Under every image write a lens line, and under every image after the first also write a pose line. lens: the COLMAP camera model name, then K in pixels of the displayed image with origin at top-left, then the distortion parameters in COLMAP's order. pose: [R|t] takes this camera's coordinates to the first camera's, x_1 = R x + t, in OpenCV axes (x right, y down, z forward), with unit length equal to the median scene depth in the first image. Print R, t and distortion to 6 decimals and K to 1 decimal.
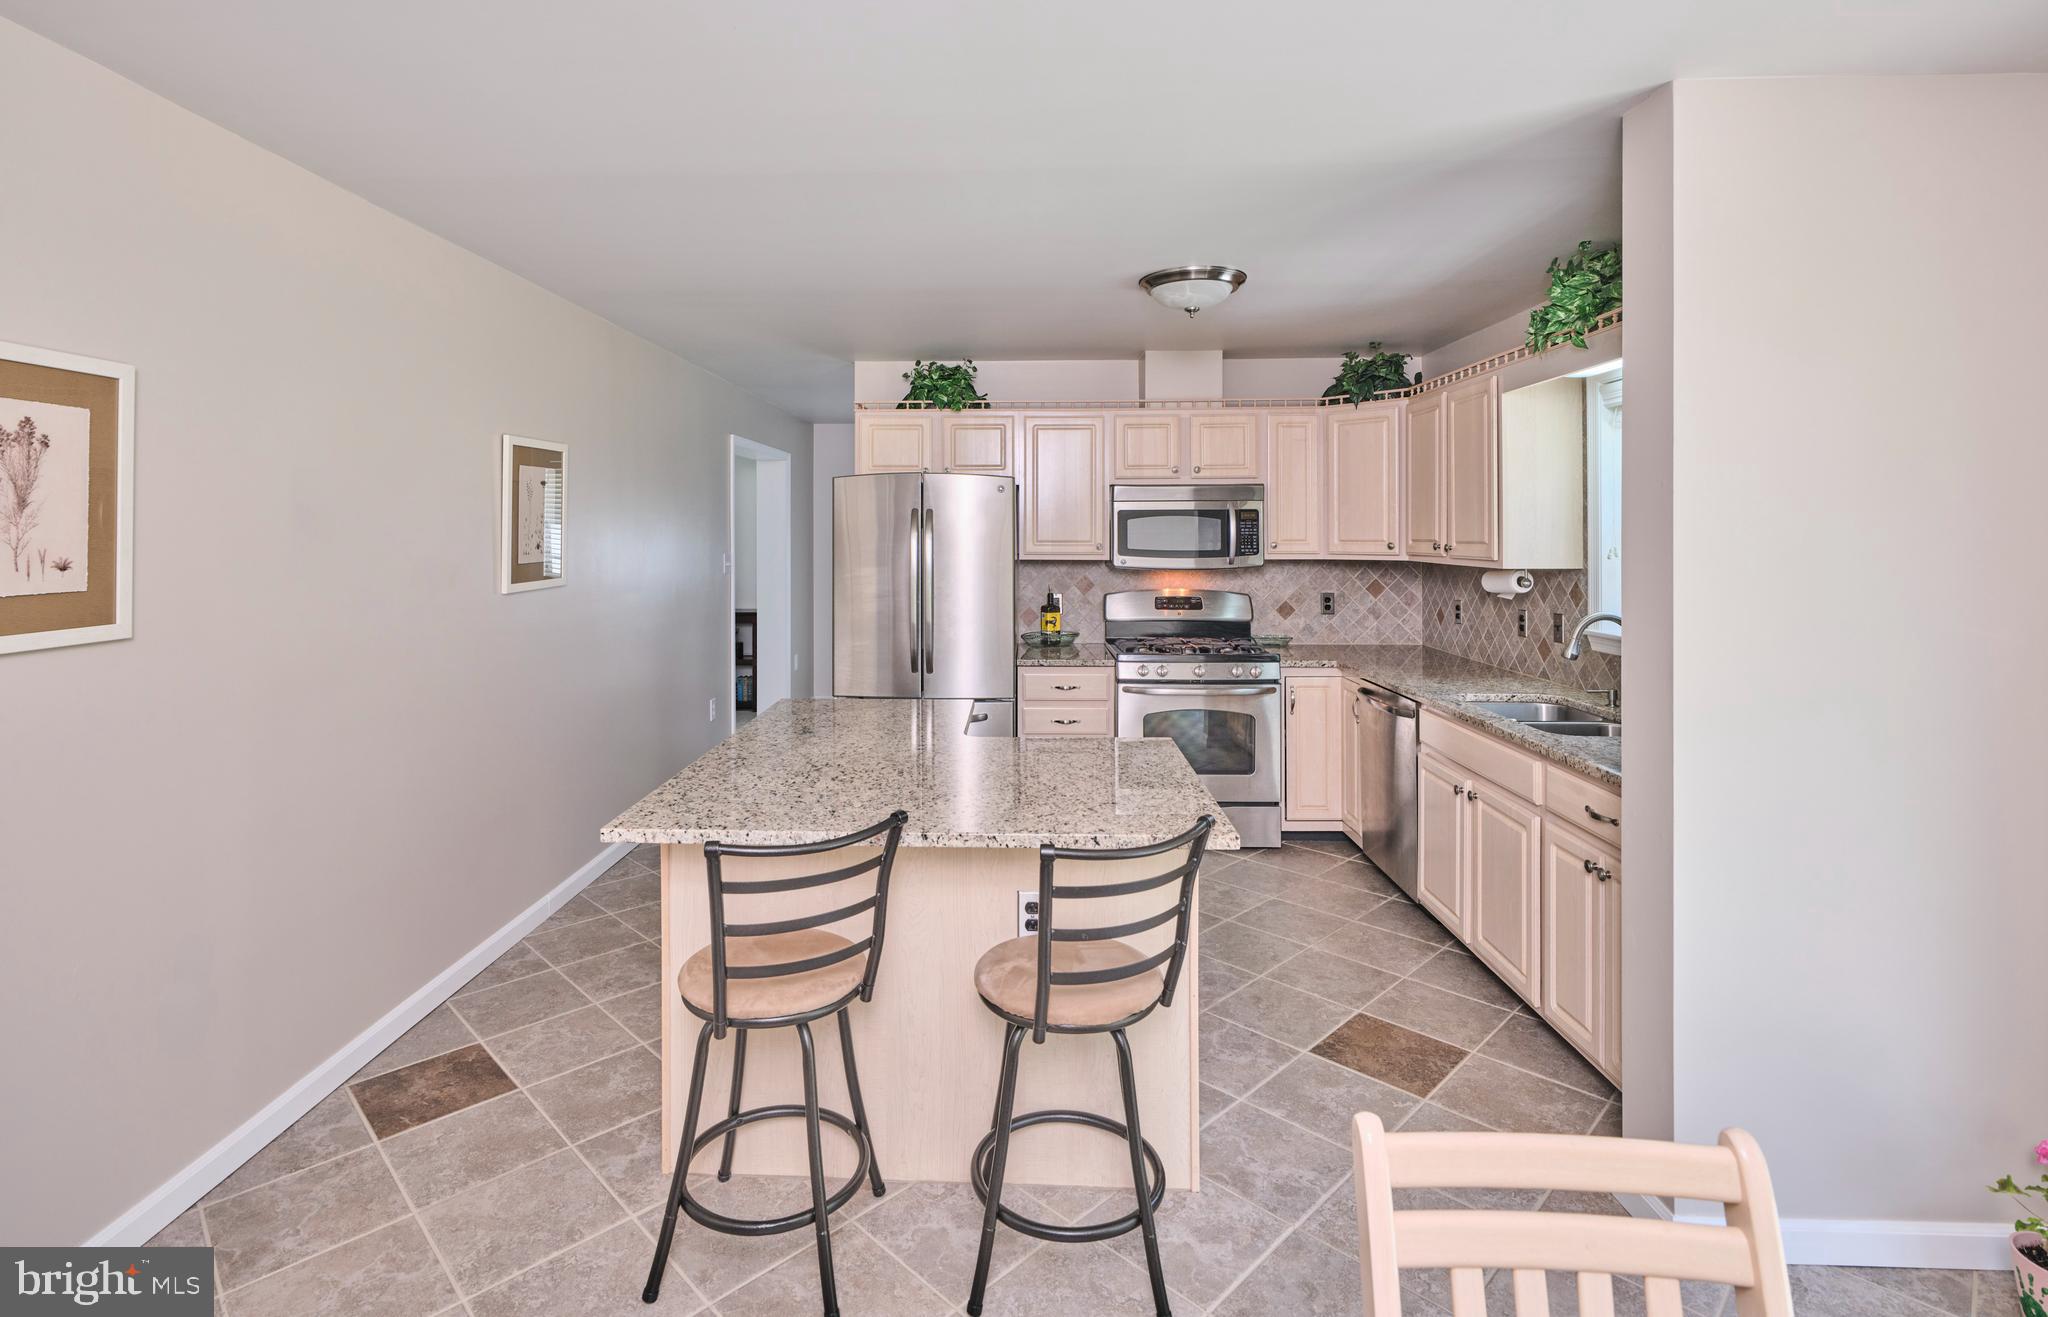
lens RADIAL K [[983.3, 0, 984.1], [0, 983.3, 533.0], [0, 0, 1]] dist [-0.002243, -0.000030]
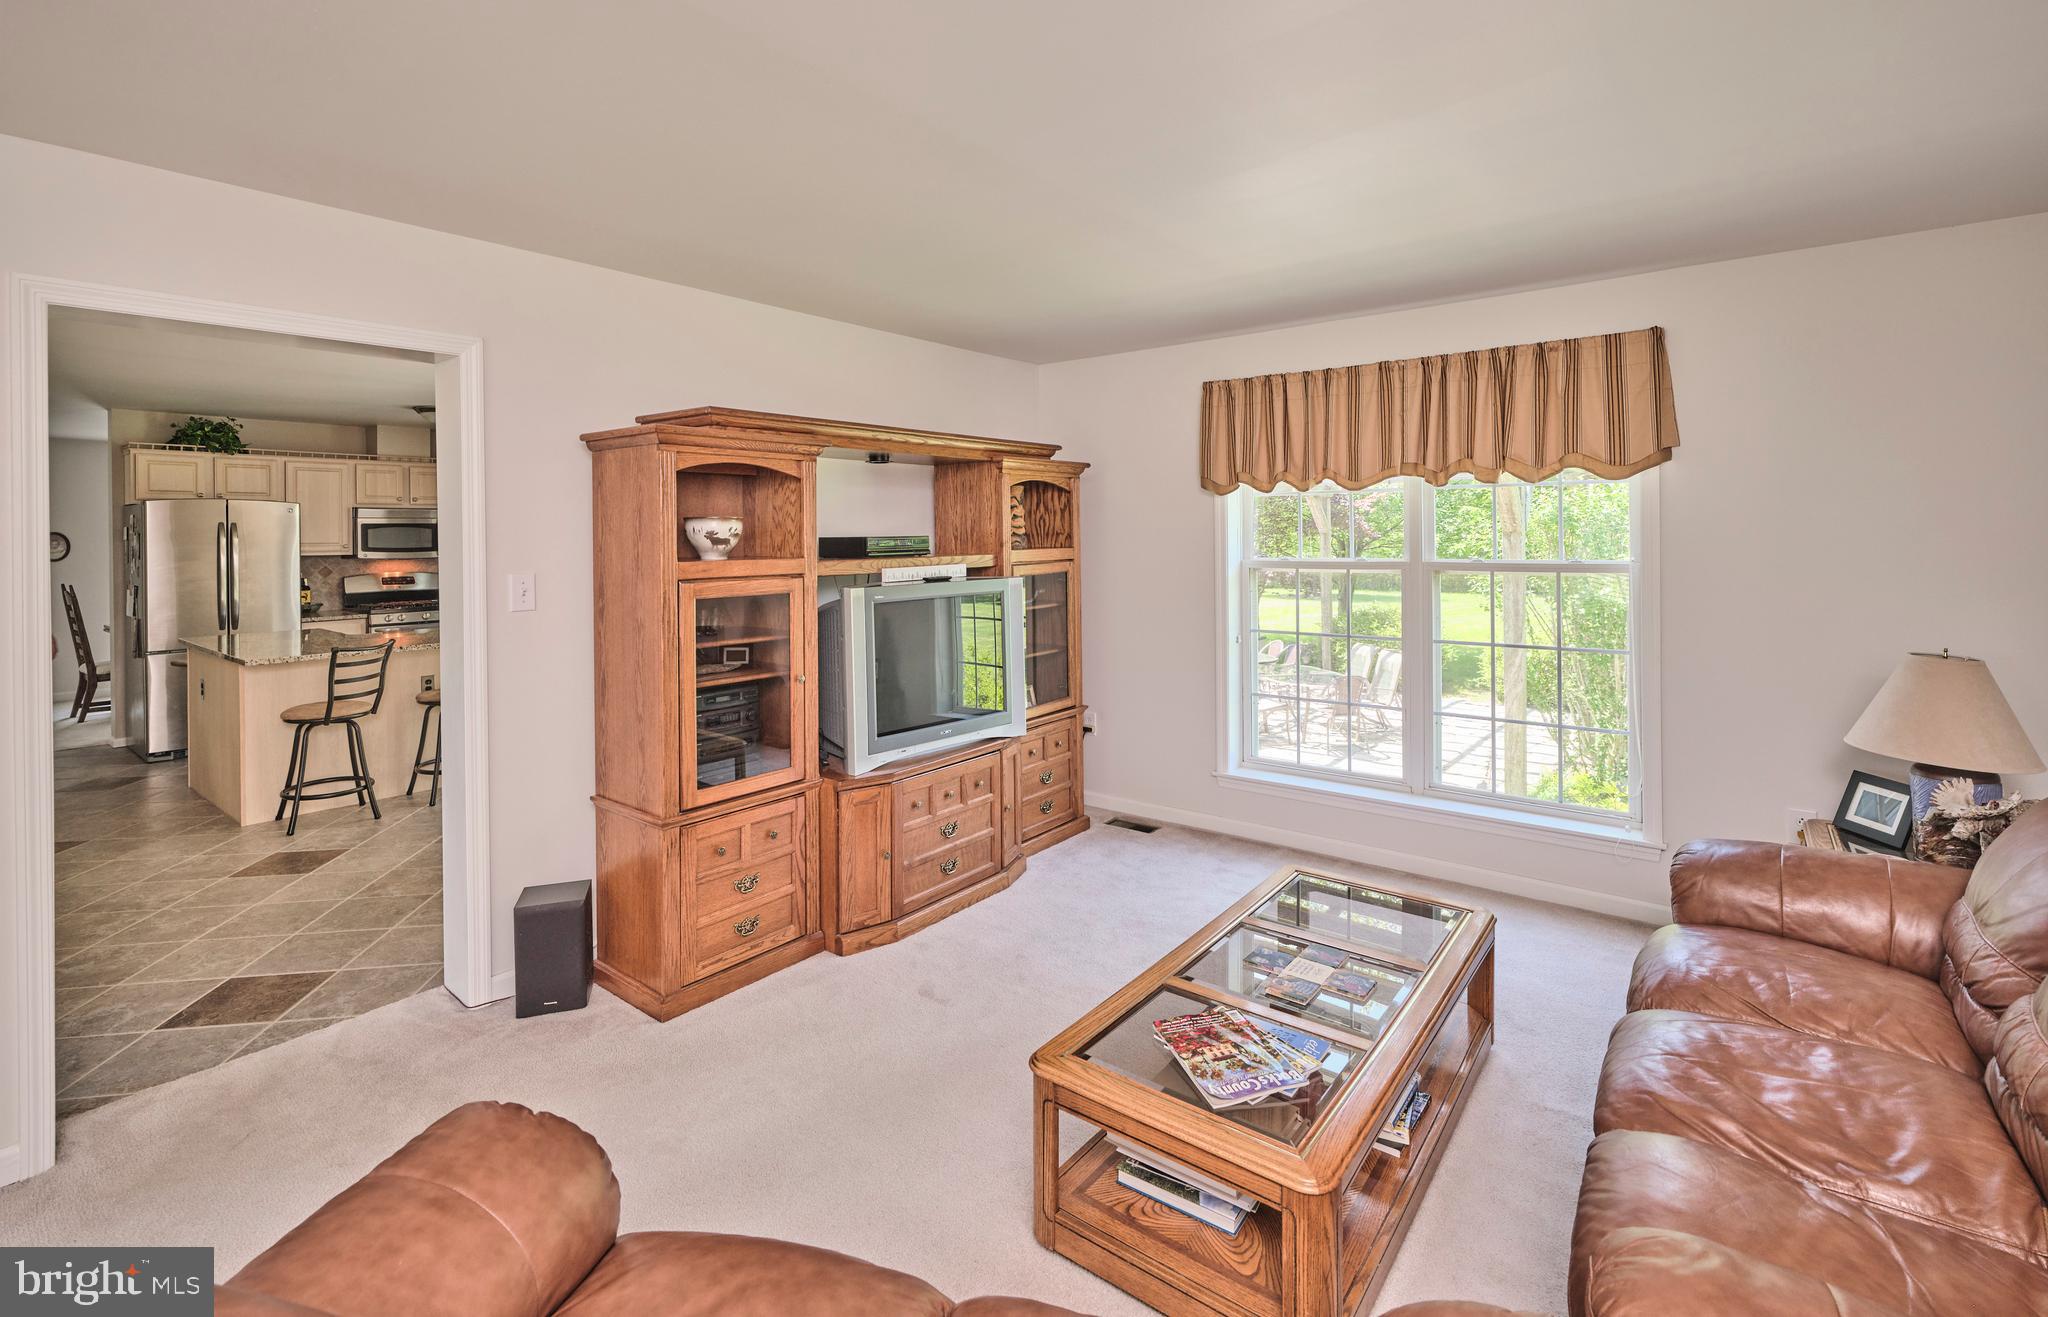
lens RADIAL K [[912.8, 0, 1022.3], [0, 912.8, 543.1], [0, 0, 1]] dist [-0.000772, 0.000061]
pose [[0.586632, -0.011276, 0.809775, -0.449720], [0.004831, 0.999934, 0.010424, -0.001282], [-0.809839, -0.002203, 0.586648, -0.774820]]
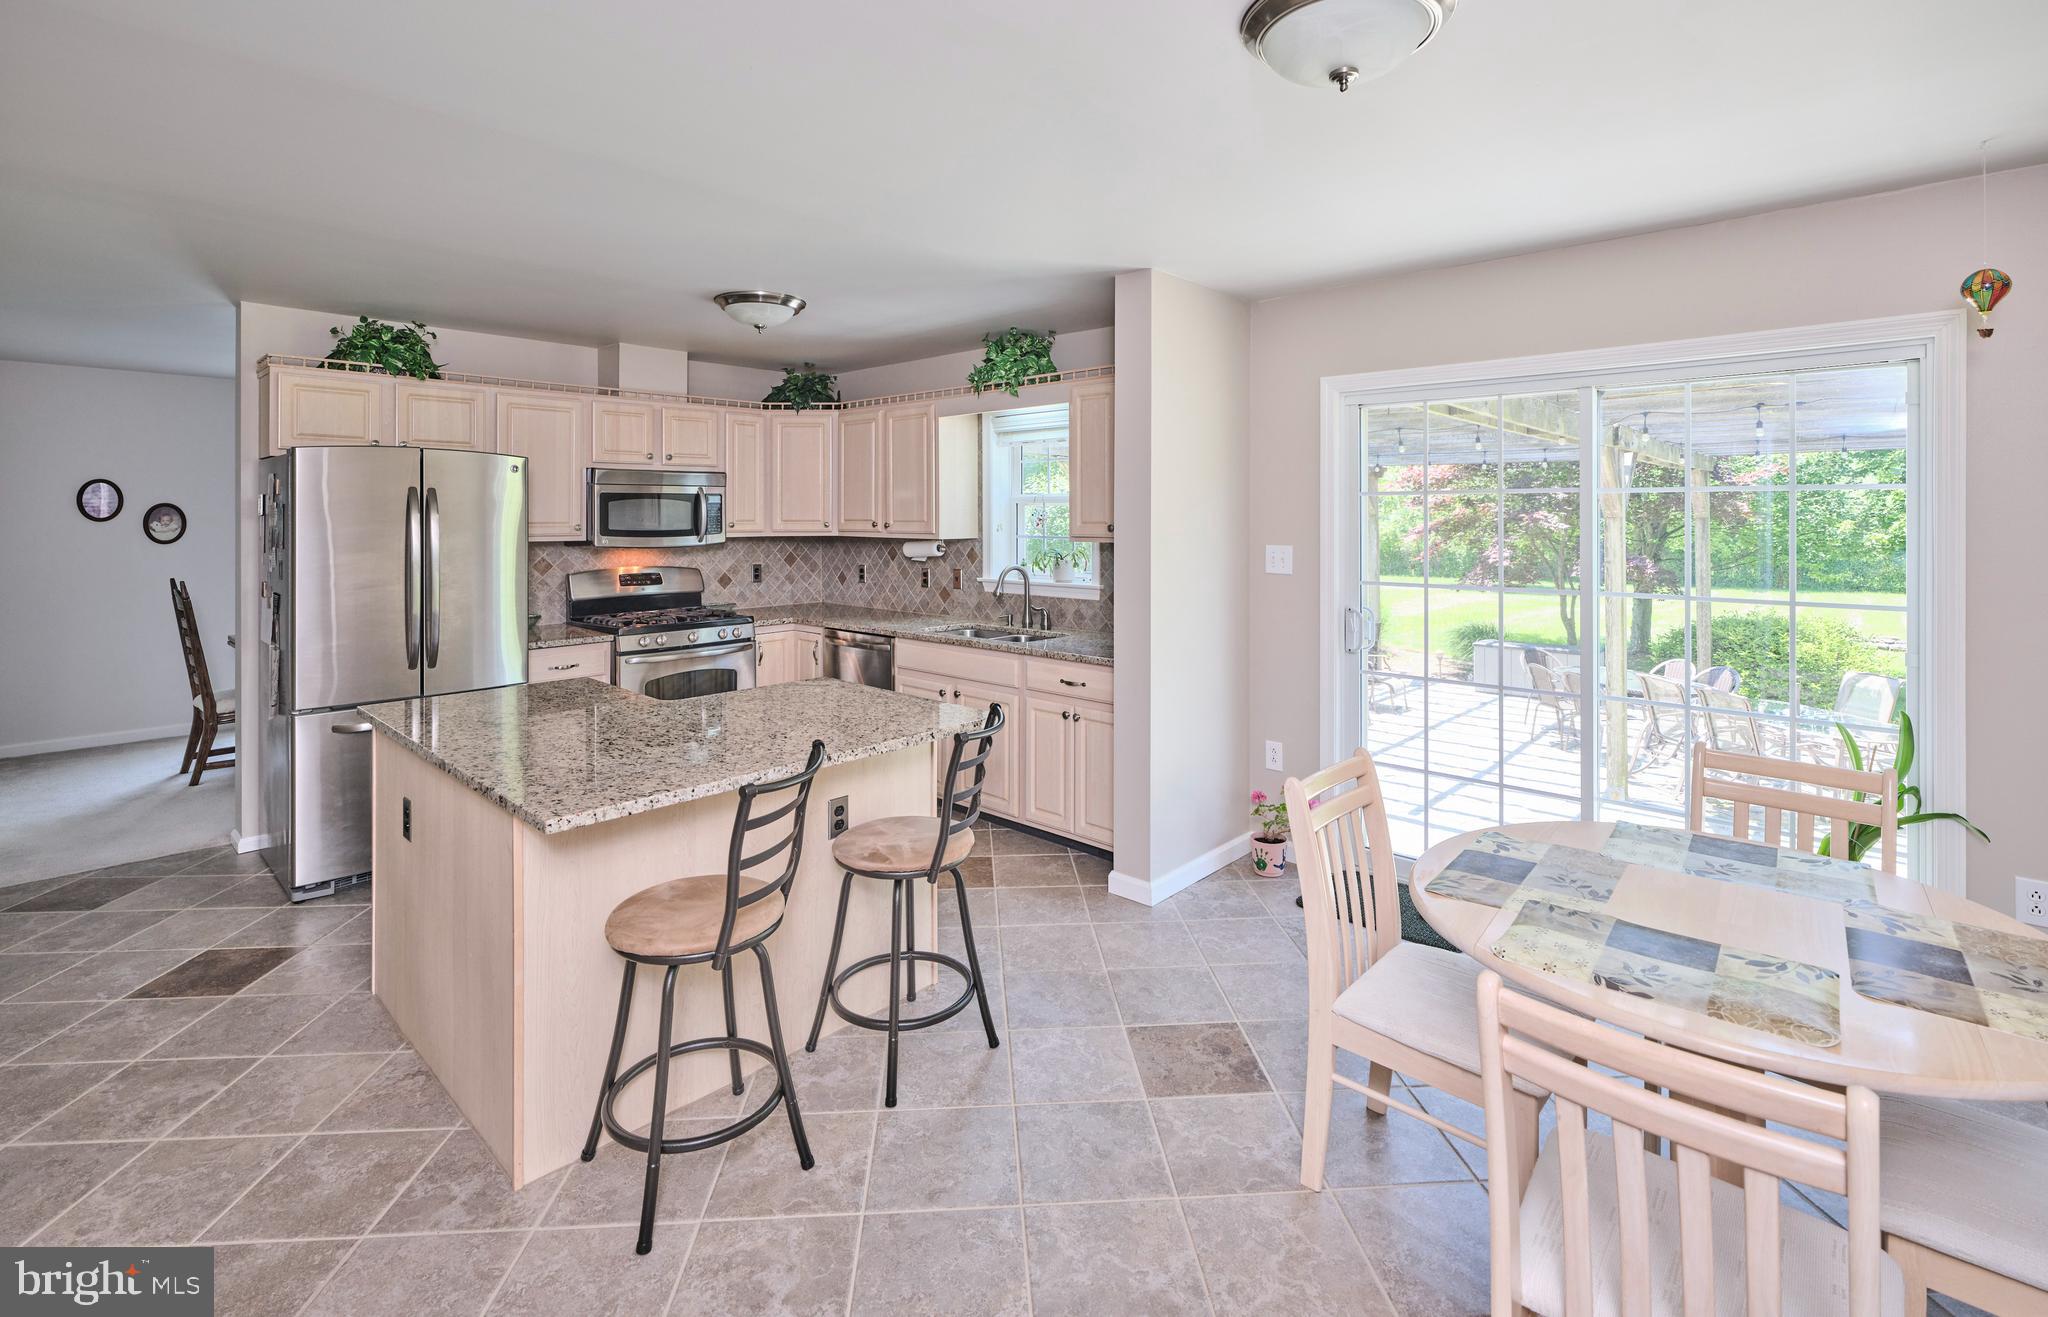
lens RADIAL K [[917.0, 0, 1027.7], [0, 917.0, 518.7], [0, 0, 1]] dist [-0.000321, 0.000159]
pose [[0.645992, -0.003095, 0.763338, -0.319323], [0.000589, 0.999994, 0.003557, 0.001324], [-0.763344, -0.001848, 0.645990, 0.026029]]
